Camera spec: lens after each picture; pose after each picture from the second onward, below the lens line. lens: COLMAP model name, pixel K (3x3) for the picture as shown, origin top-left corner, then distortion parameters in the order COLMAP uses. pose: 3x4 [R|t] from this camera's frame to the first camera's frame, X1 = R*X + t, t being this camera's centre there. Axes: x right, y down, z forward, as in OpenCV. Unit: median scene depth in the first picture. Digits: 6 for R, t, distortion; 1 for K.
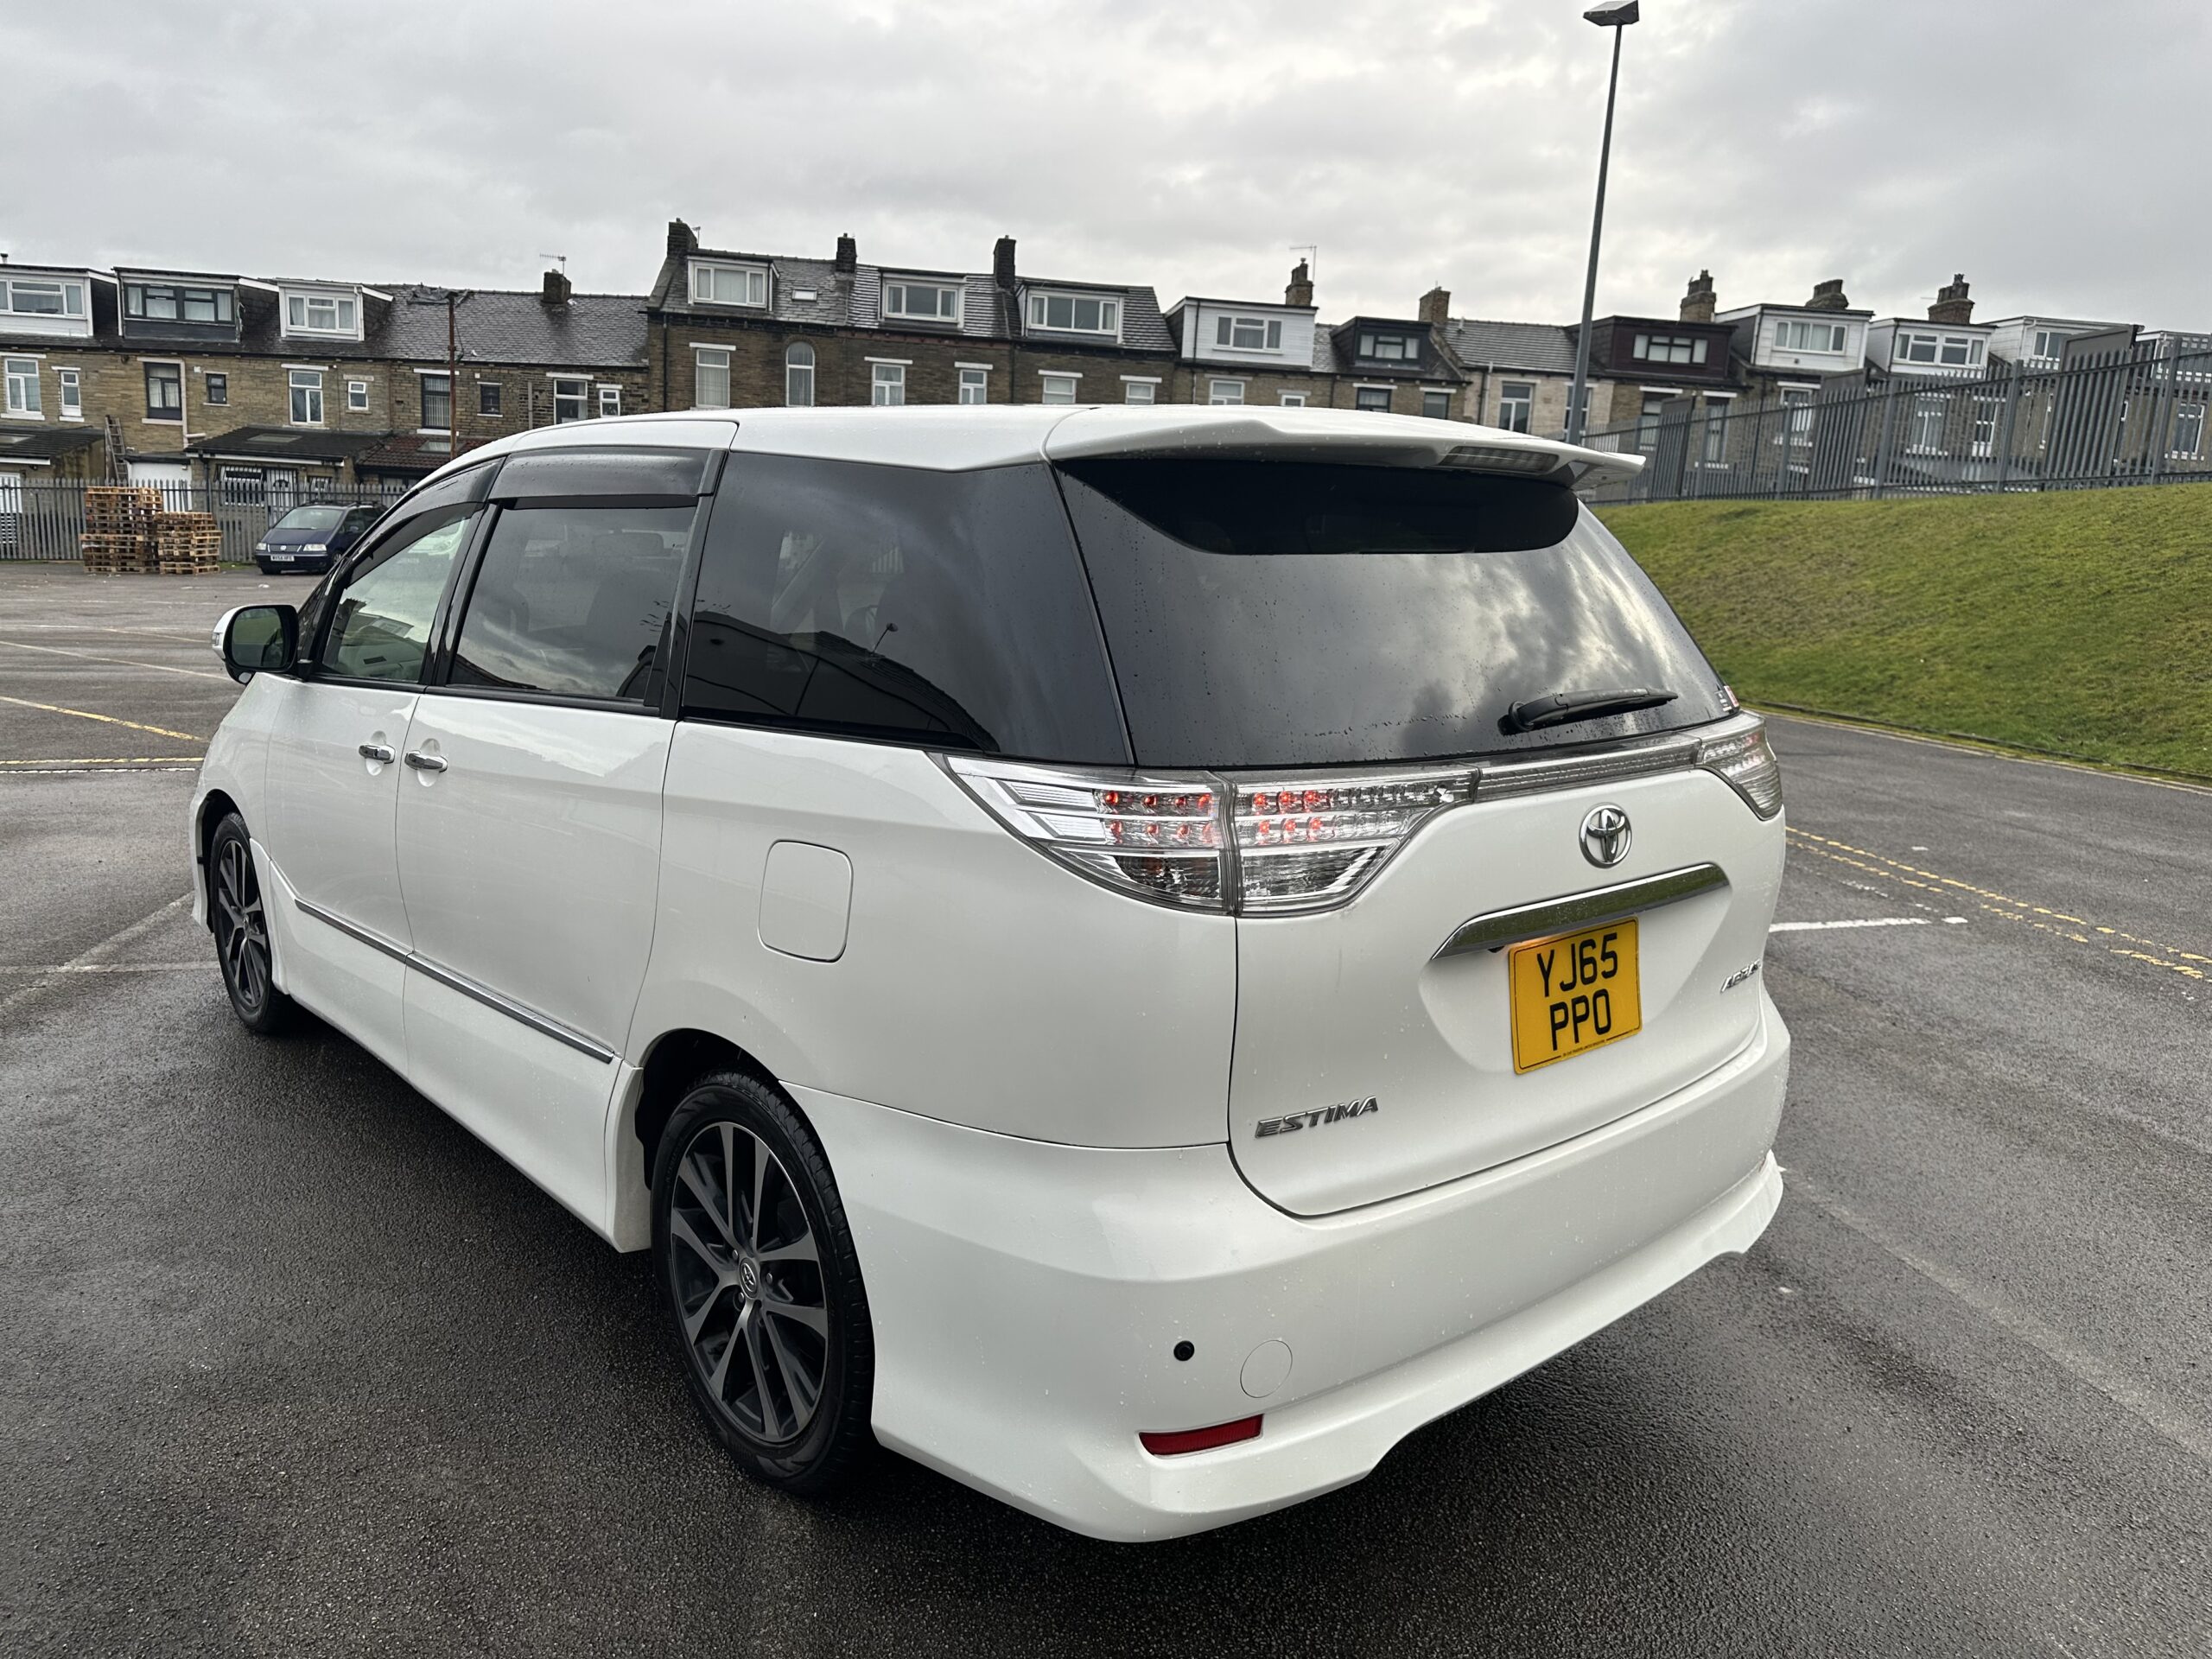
lens RADIAL K [[1559.0, 0, 1101.4], [0, 1559.0, 840.7], [0, 0, 1]] dist [0.023052, -0.027361]
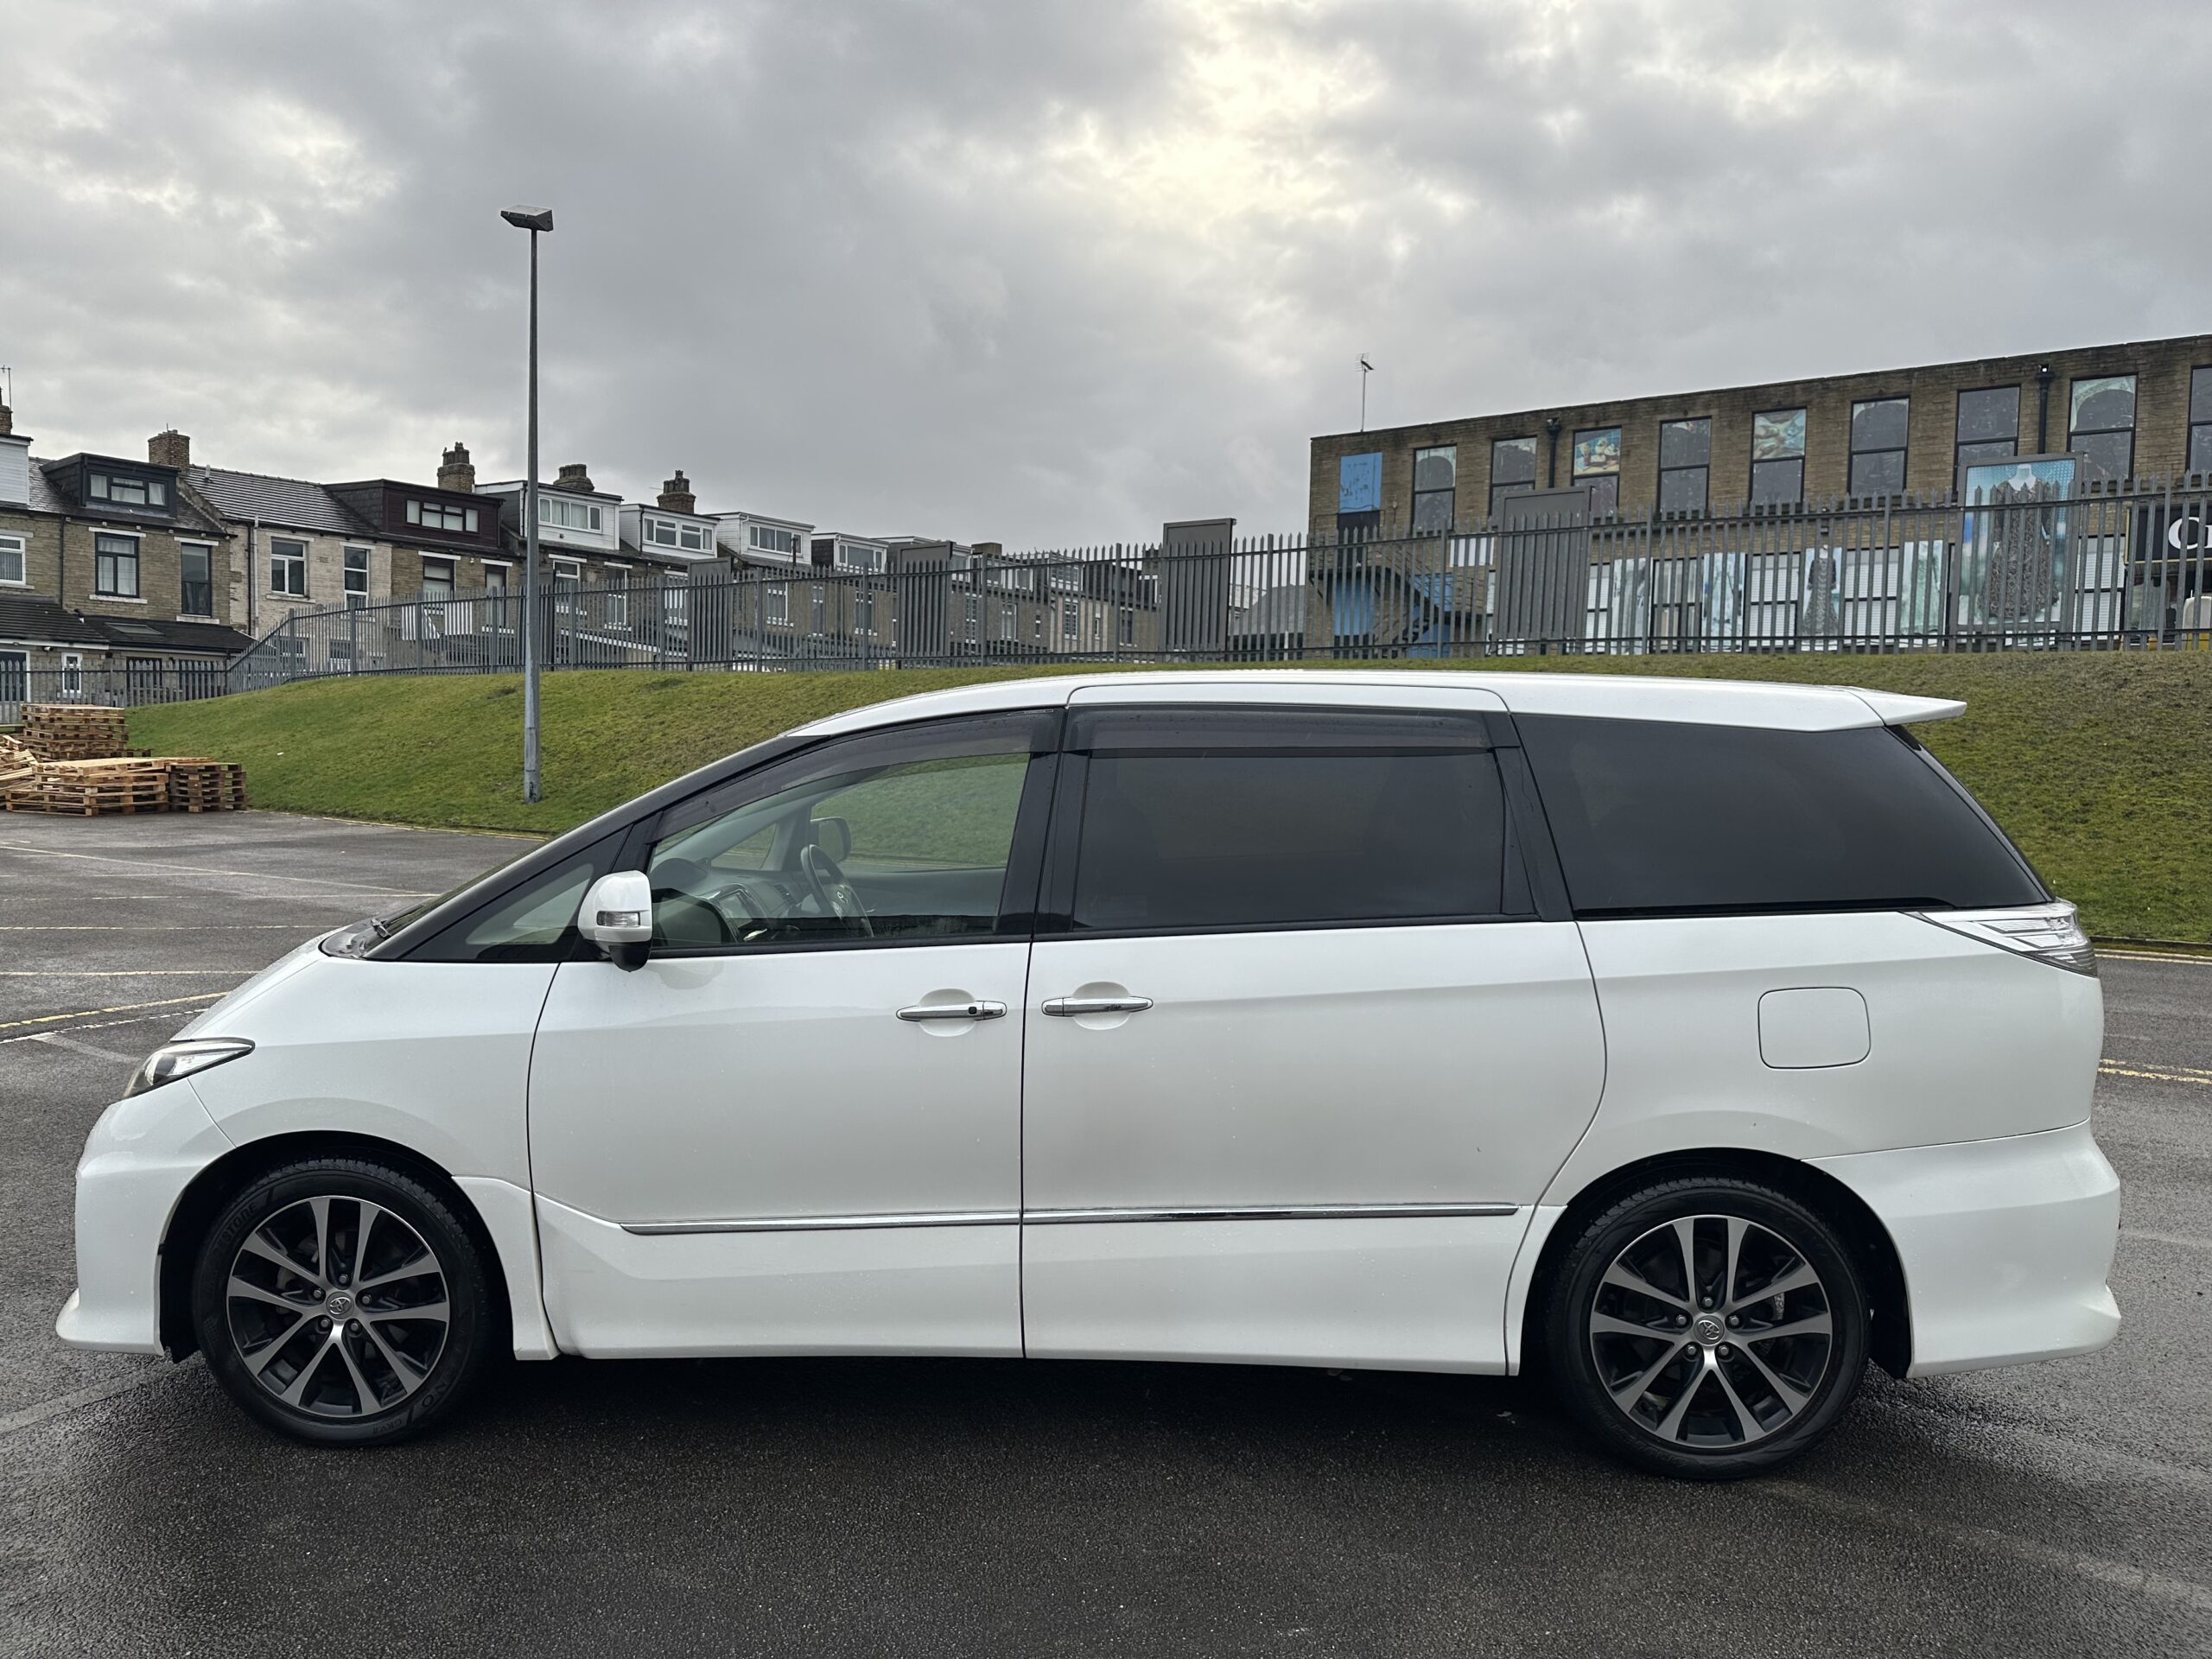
lens RADIAL K [[1559.0, 0, 1107.7], [0, 1559.0, 829.0], [0, 0, 1]] dist [0.023052, -0.027361]
pose [[0.700538, -0.069372, 0.710235, -0.071723], [0.143635, 0.988602, -0.045113, -0.007354], [-0.699010, 0.133618, 0.702518, 0.016292]]
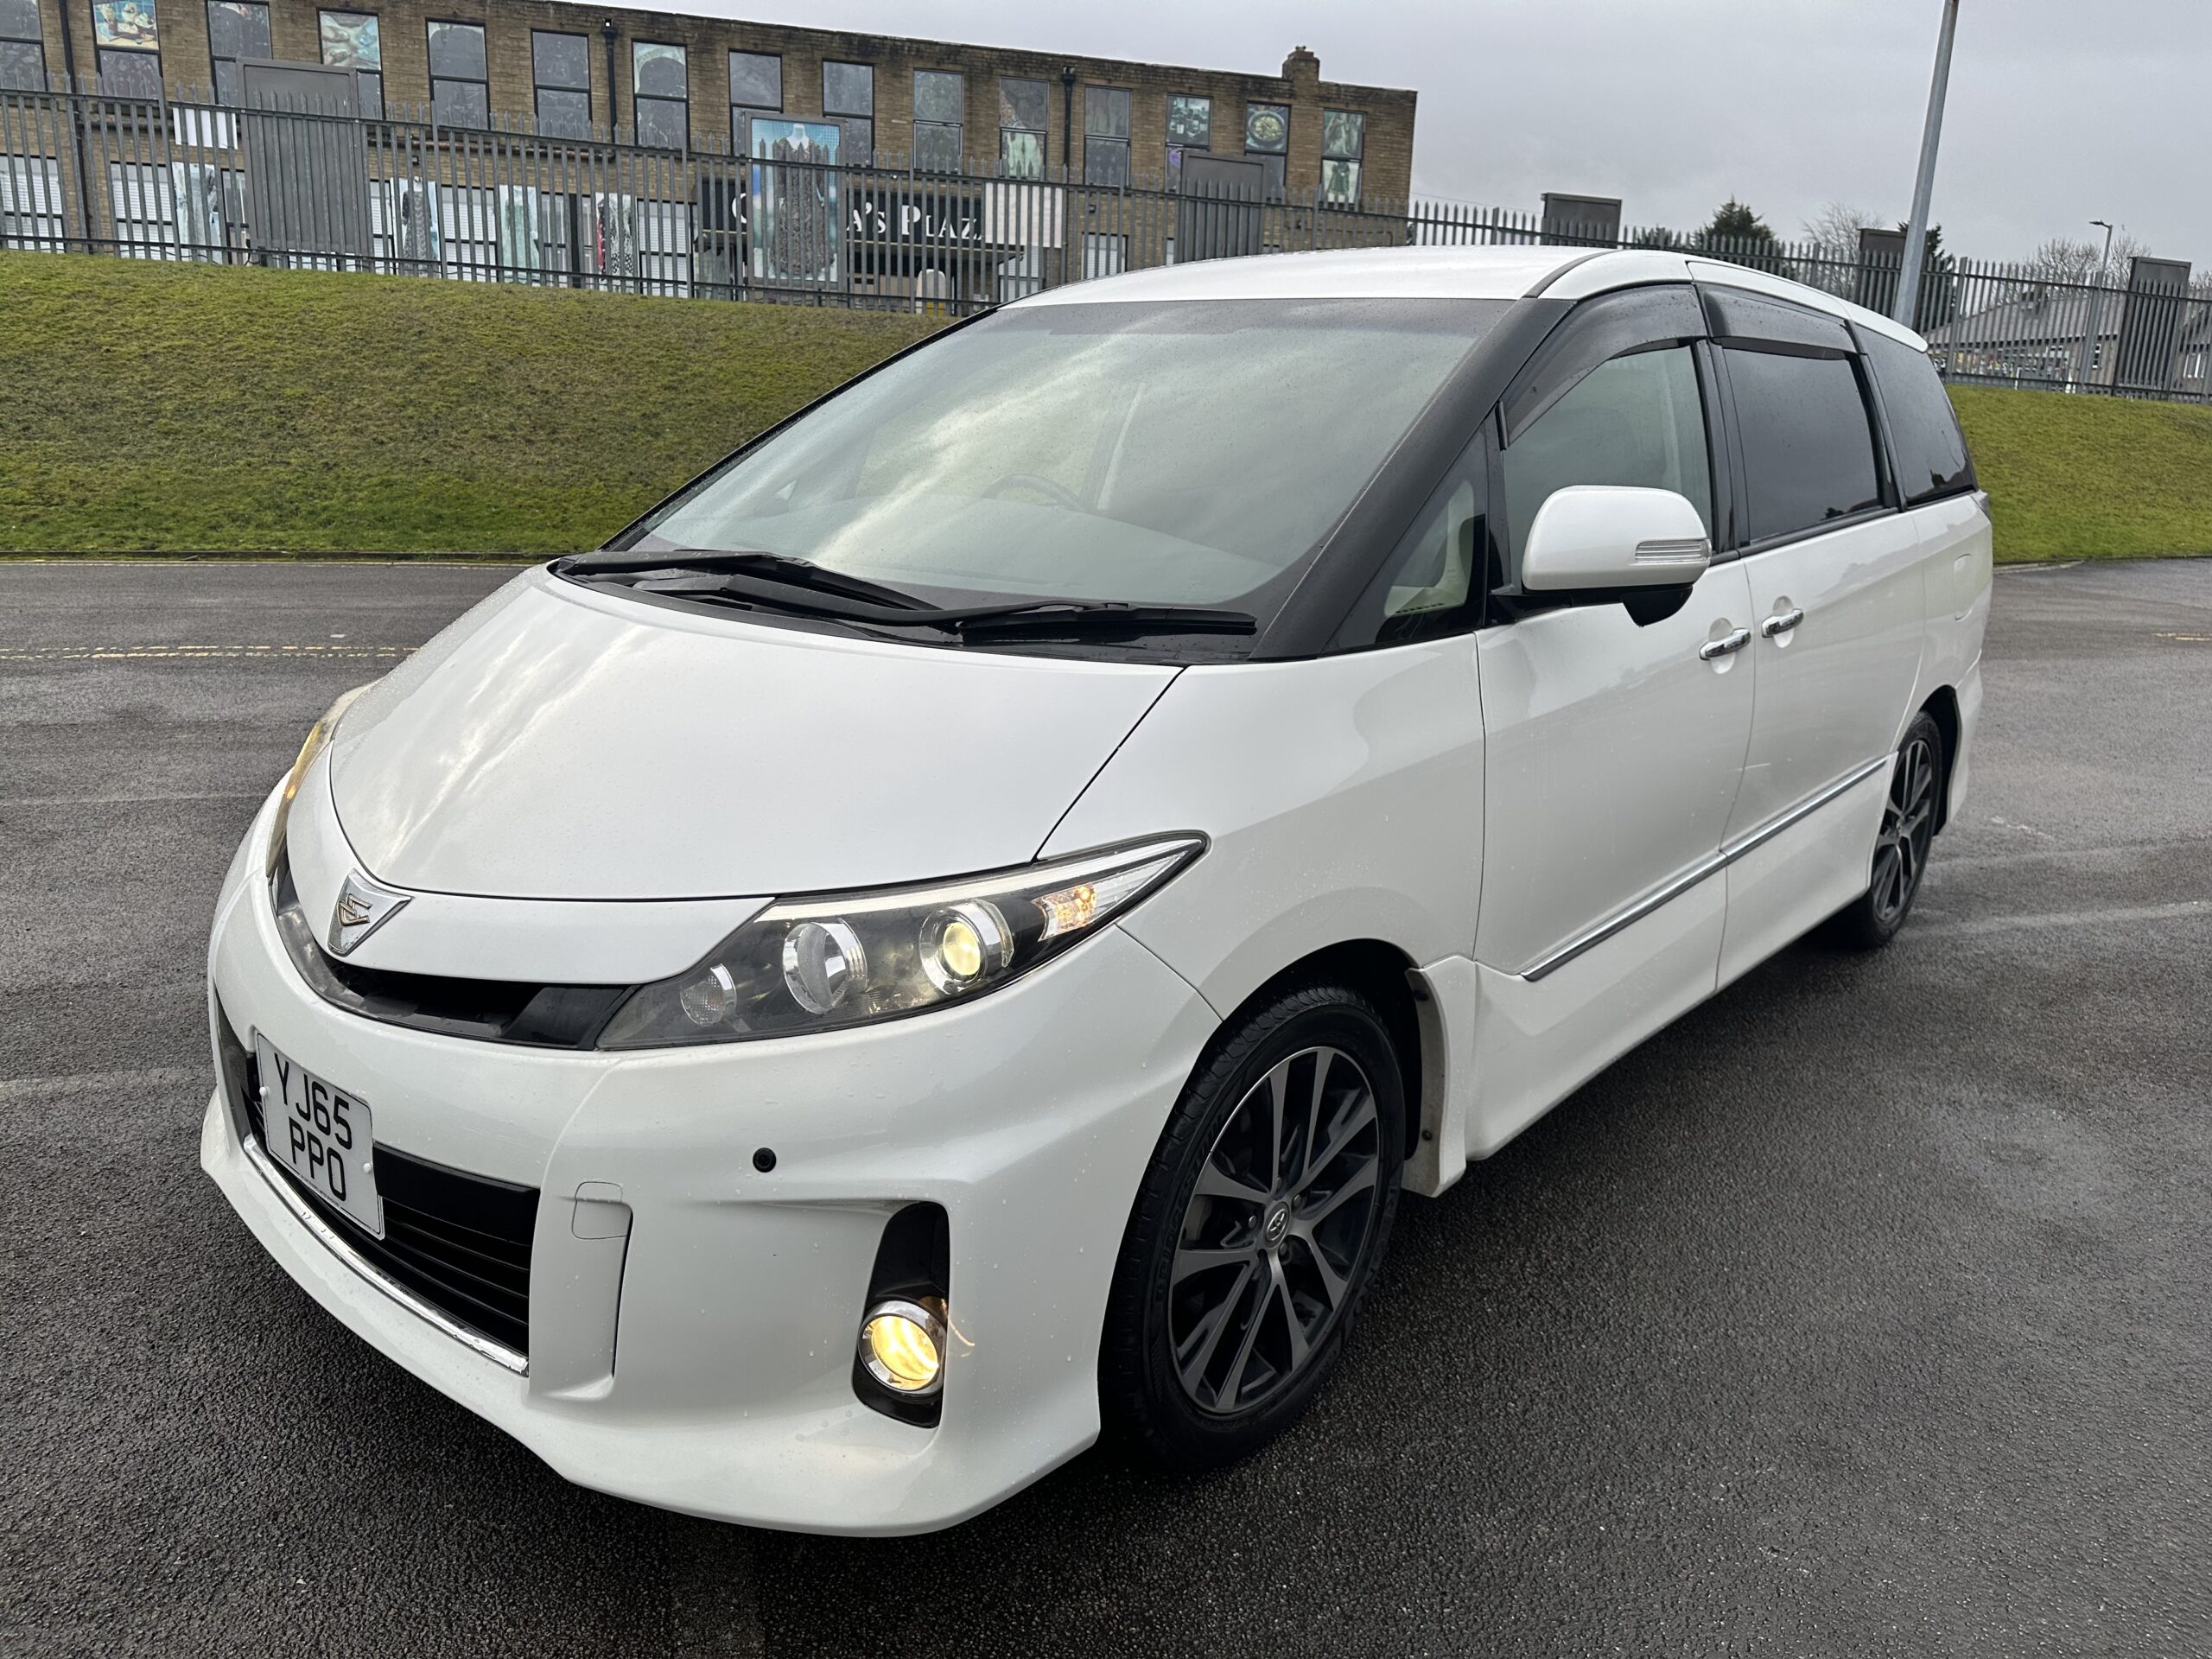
lens RADIAL K [[1559.0, 0, 1080.3], [0, 1559.0, 818.6], [0, 0, 1]] dist [0.023052, -0.027361]
pose [[-0.124501, -0.278755, 0.952258, -0.083576], [0.145343, 0.944249, 0.295413, -0.017639], [-0.981517, 0.175183, -0.077045, 0.094957]]
